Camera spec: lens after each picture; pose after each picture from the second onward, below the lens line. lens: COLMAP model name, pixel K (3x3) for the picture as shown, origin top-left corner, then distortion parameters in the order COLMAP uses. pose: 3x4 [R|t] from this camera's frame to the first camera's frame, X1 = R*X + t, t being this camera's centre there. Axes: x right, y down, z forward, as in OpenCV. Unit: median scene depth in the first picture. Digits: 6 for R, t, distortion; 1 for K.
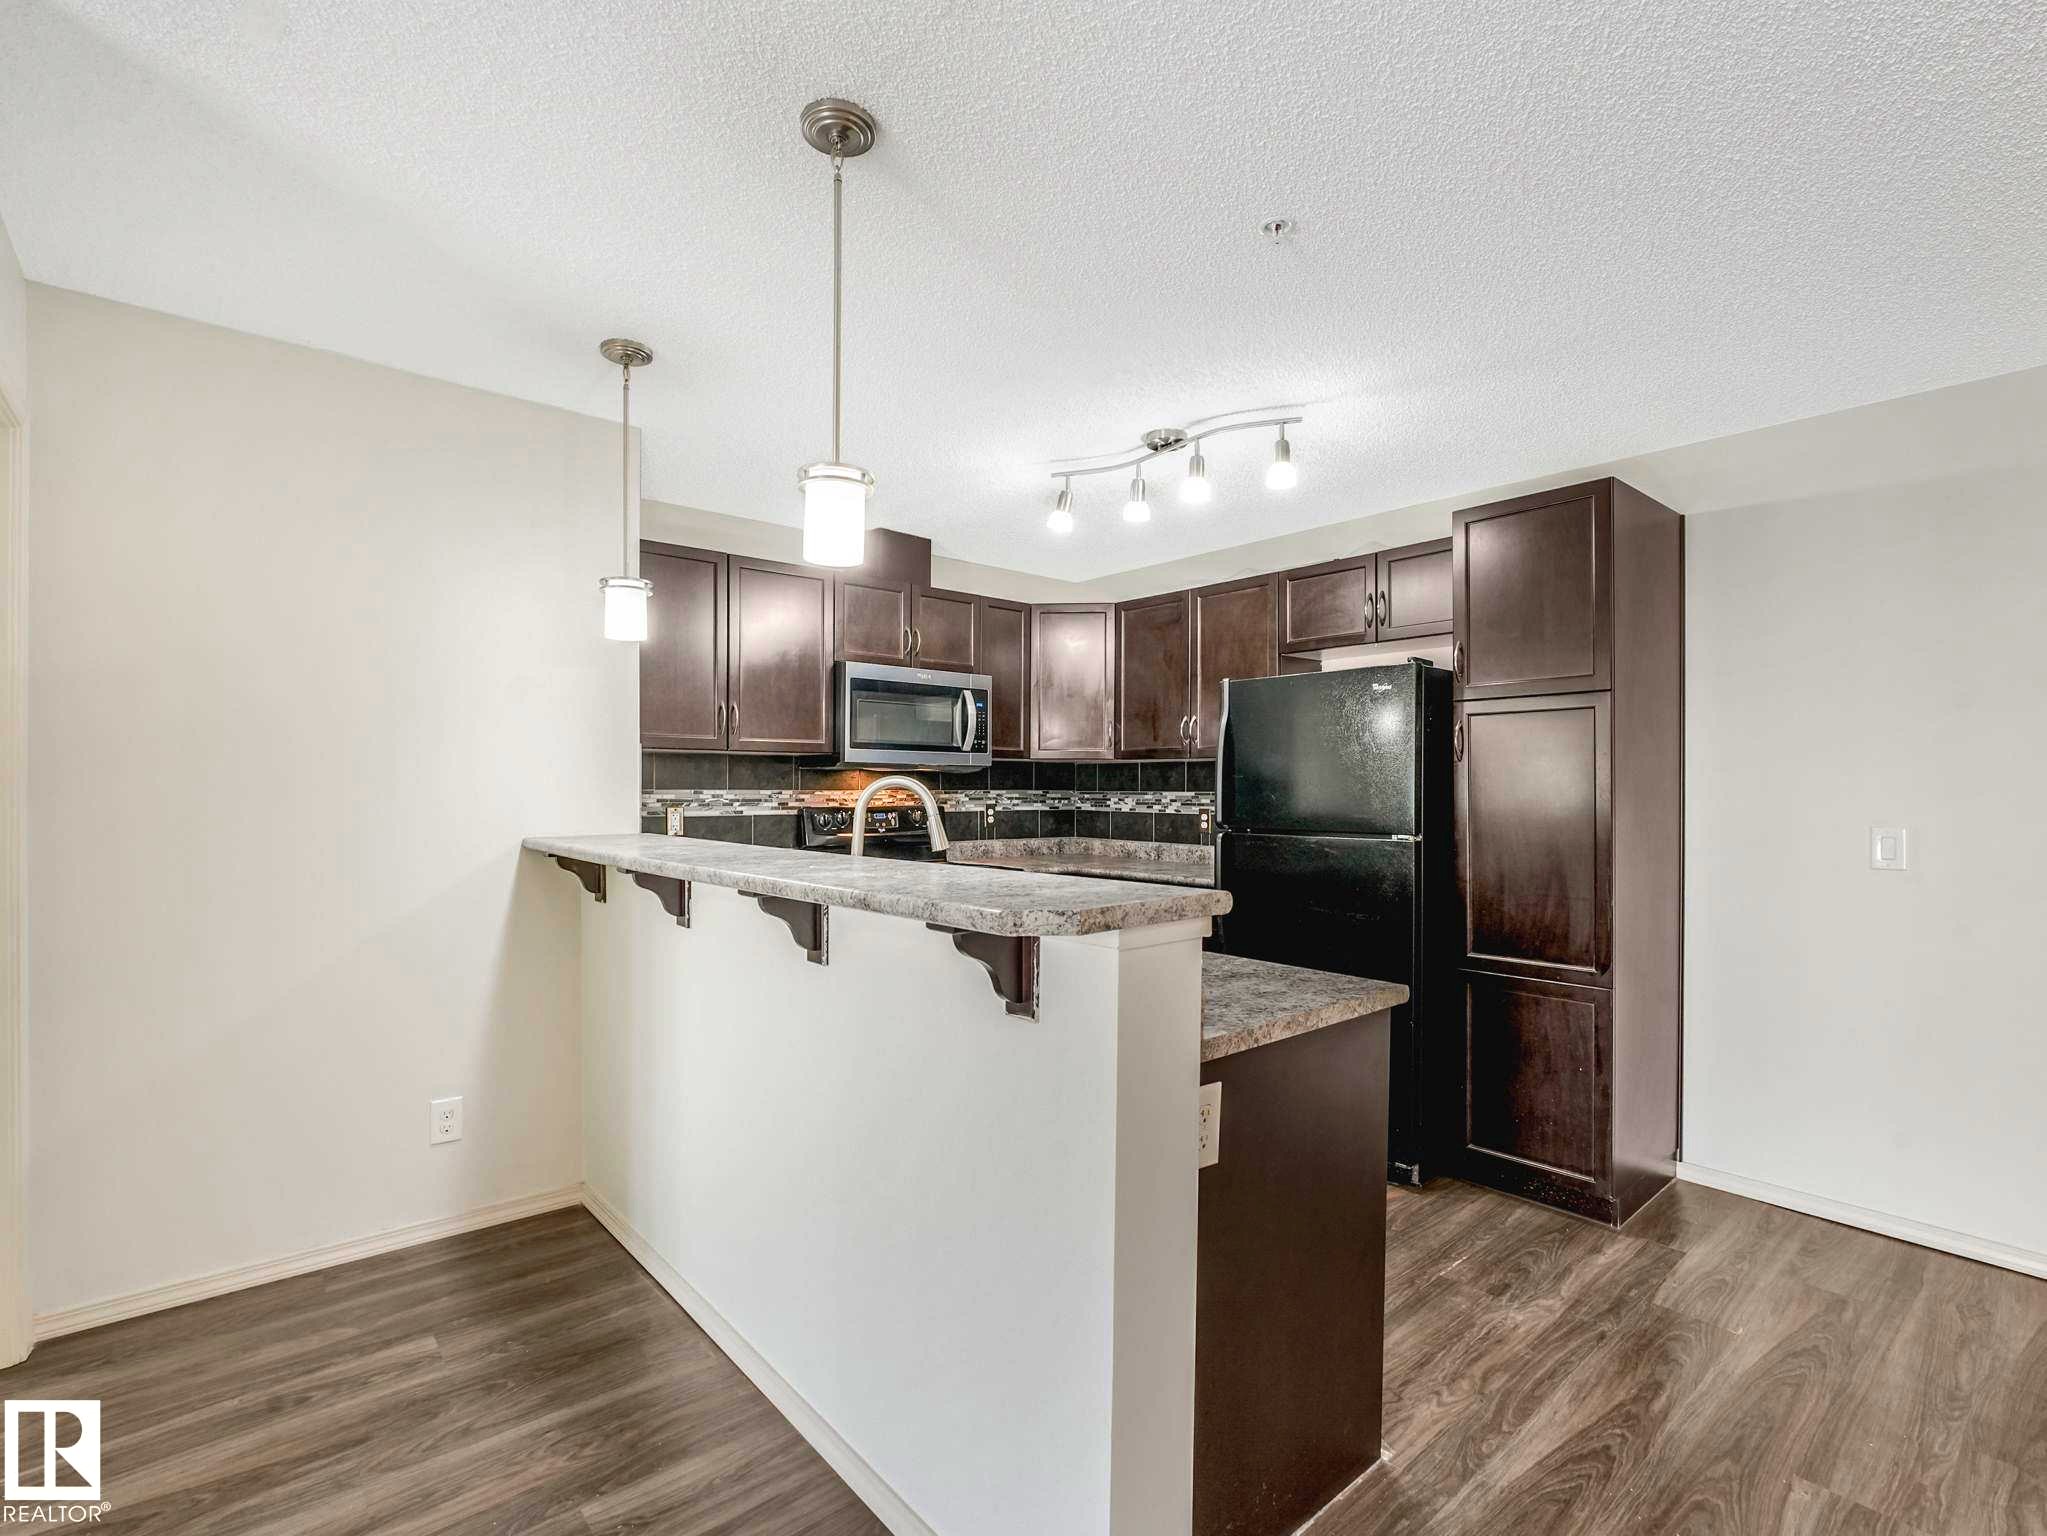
lens RADIAL K [[948.8, 0, 1020.5], [0, 948.8, 784.0], [0, 0, 1]] dist [-0.014743, -0.000277]
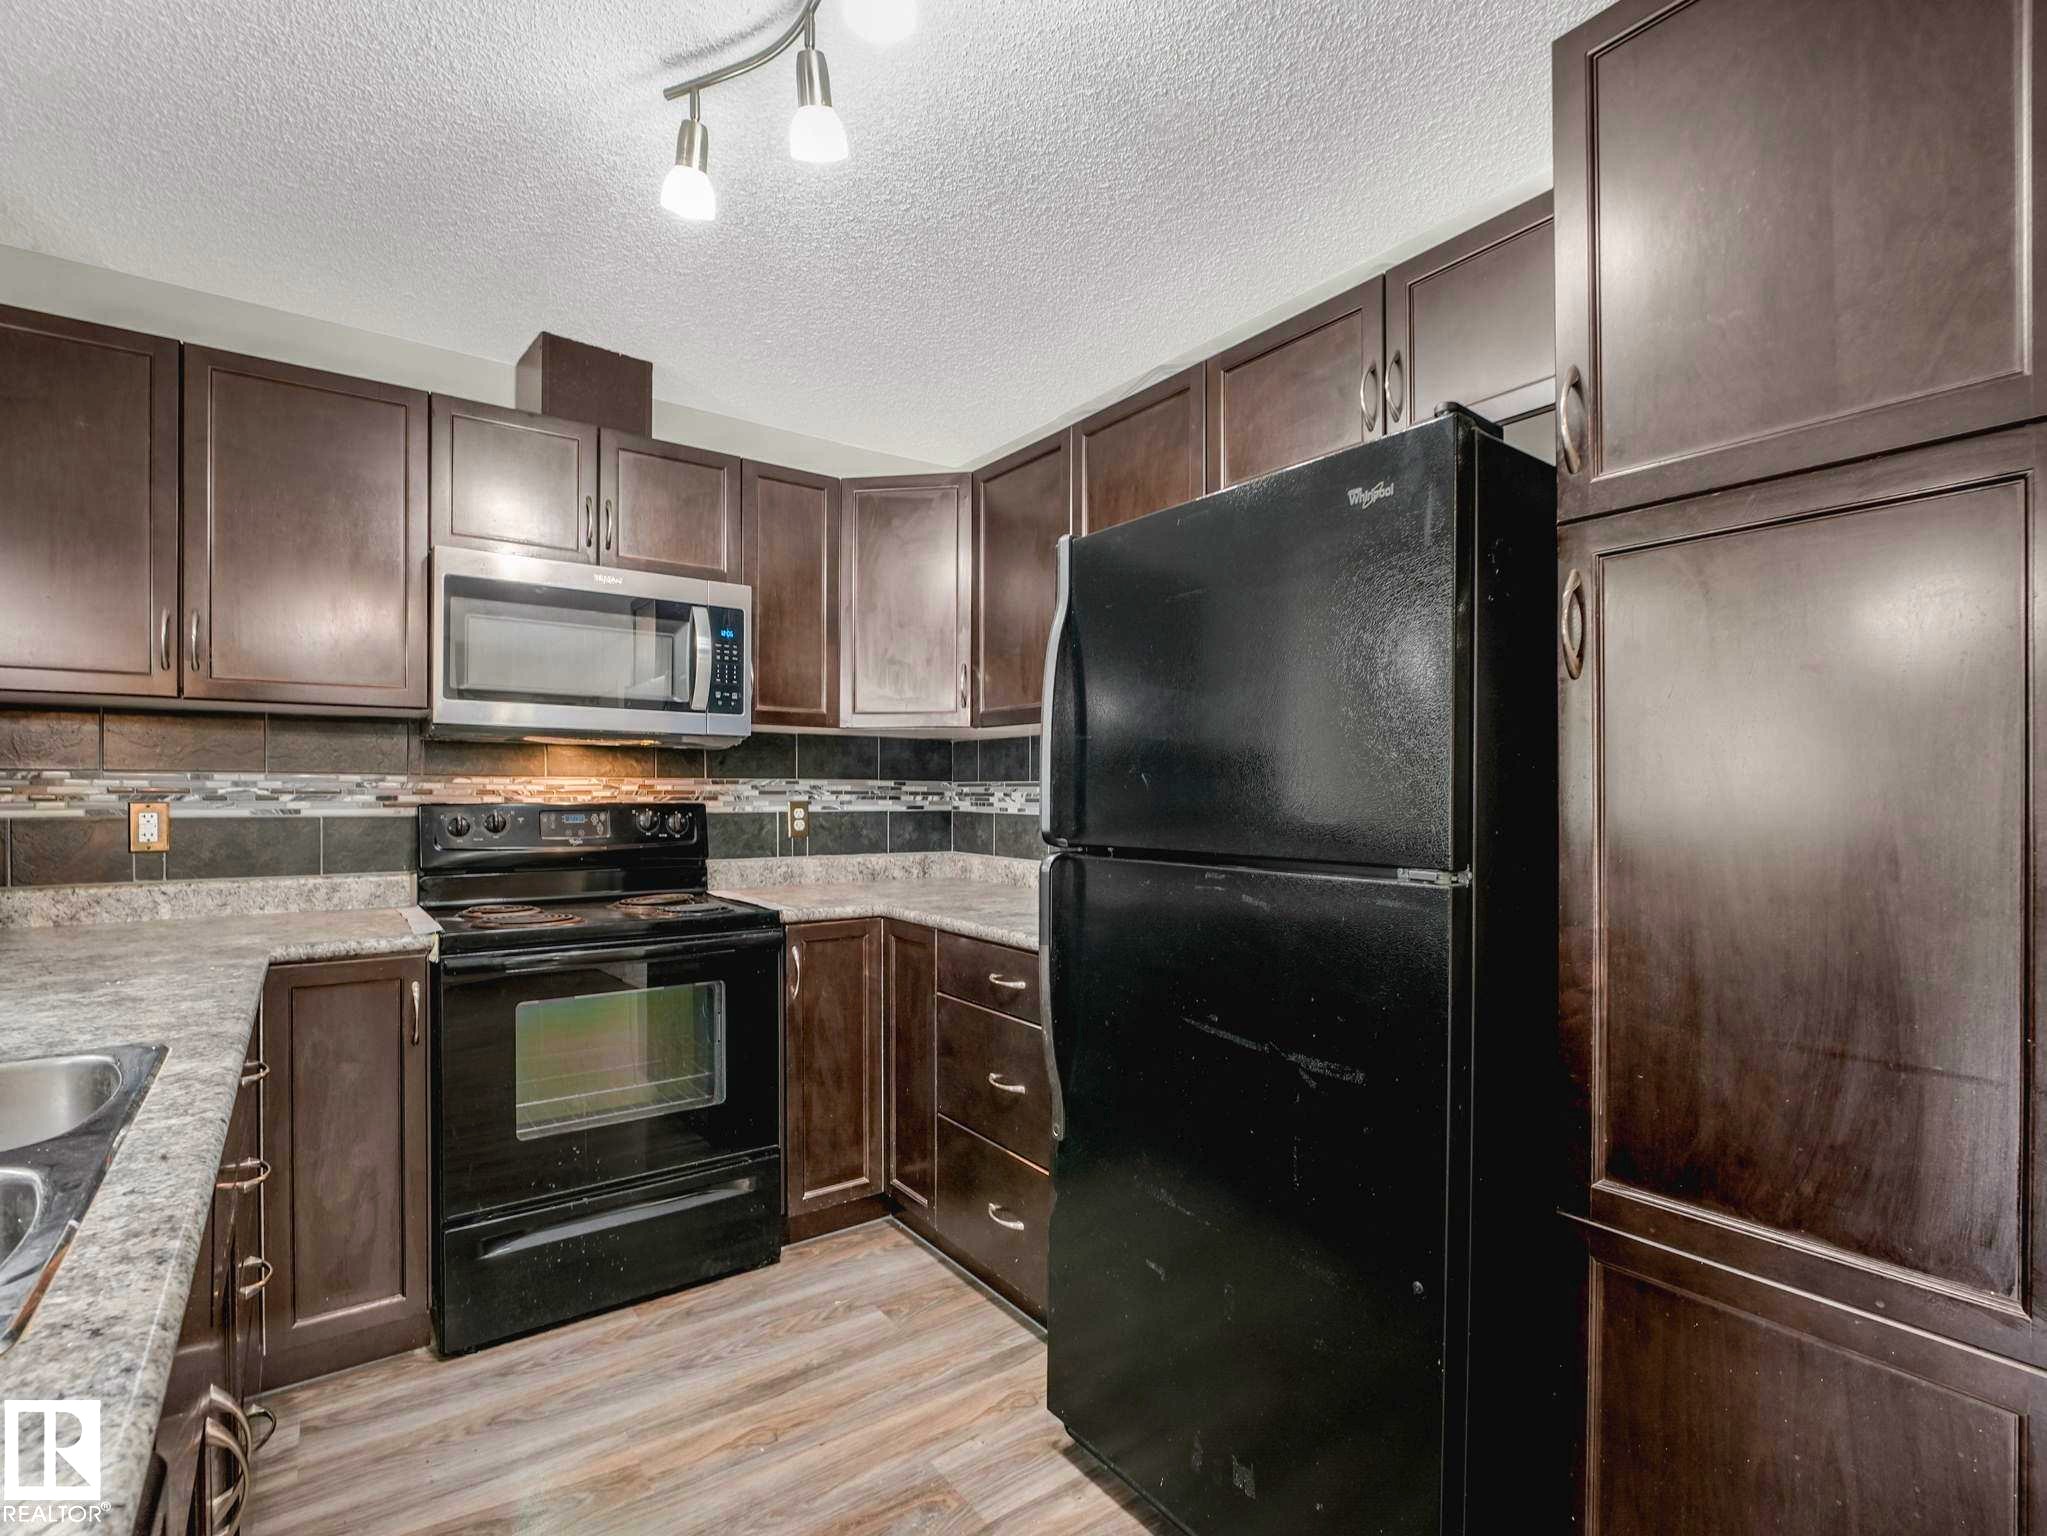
lens RADIAL K [[946.8, 0, 1018.5], [0, 946.8, 794.7], [0, 0, 1]] dist [-0.021851, 0.000562]
pose [[0.997344, 0.000966, -0.072833, 0.191869], [-0.000483, 0.999978, 0.006650, 0.014673], [0.072838, -0.006598, 0.997322, 0.433607]]
